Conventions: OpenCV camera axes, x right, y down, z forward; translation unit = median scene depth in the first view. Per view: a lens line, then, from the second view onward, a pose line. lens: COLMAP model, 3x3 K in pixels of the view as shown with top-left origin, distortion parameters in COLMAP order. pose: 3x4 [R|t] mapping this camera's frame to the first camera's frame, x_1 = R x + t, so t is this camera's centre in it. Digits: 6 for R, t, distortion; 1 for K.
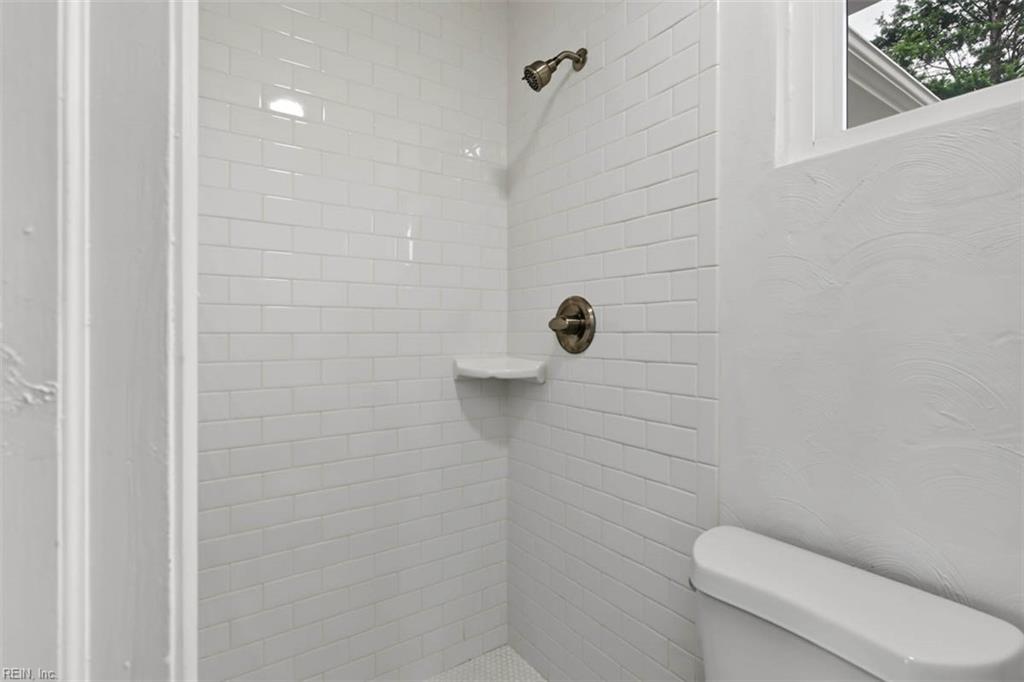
lens RADIAL K [[481.0, 0, 540.4], [0, 481.0, 333.7], [0, 0, 1]] dist [-0.000827, 0.001606]
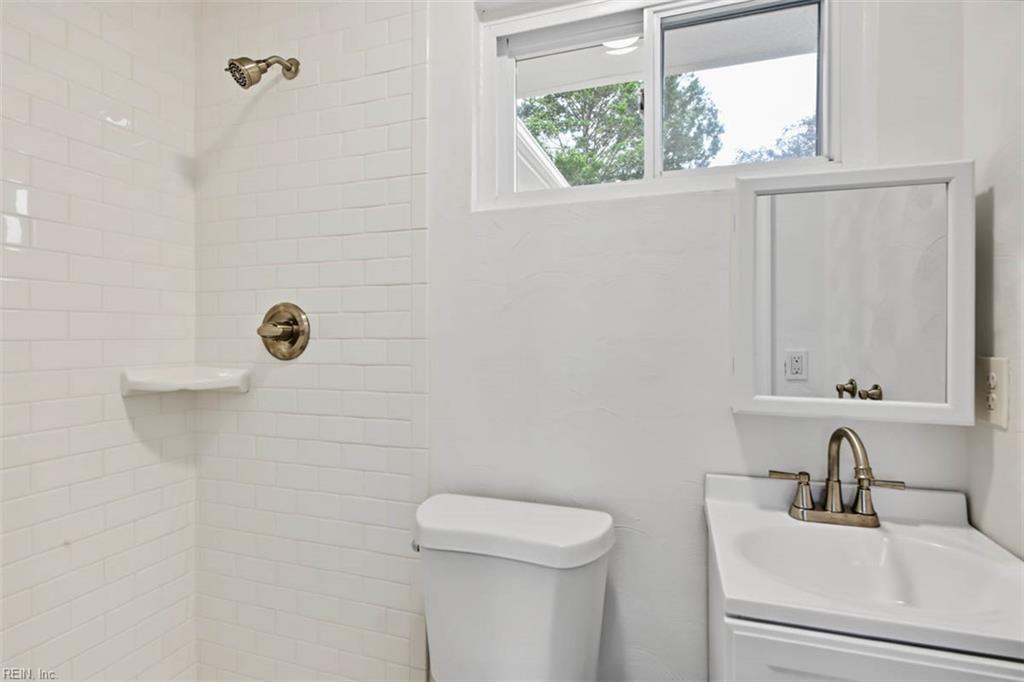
lens RADIAL K [[481.0, 0, 510.3], [0, 481.0, 338.8], [0, 0, 1]] dist [-0.000827, 0.001606]
pose [[0.820512, -0.003184, 0.571620, -0.114740], [0.004273, 0.999991, -0.000564, -0.000316], [-0.571613, 0.002905, 0.820518, -0.085386]]
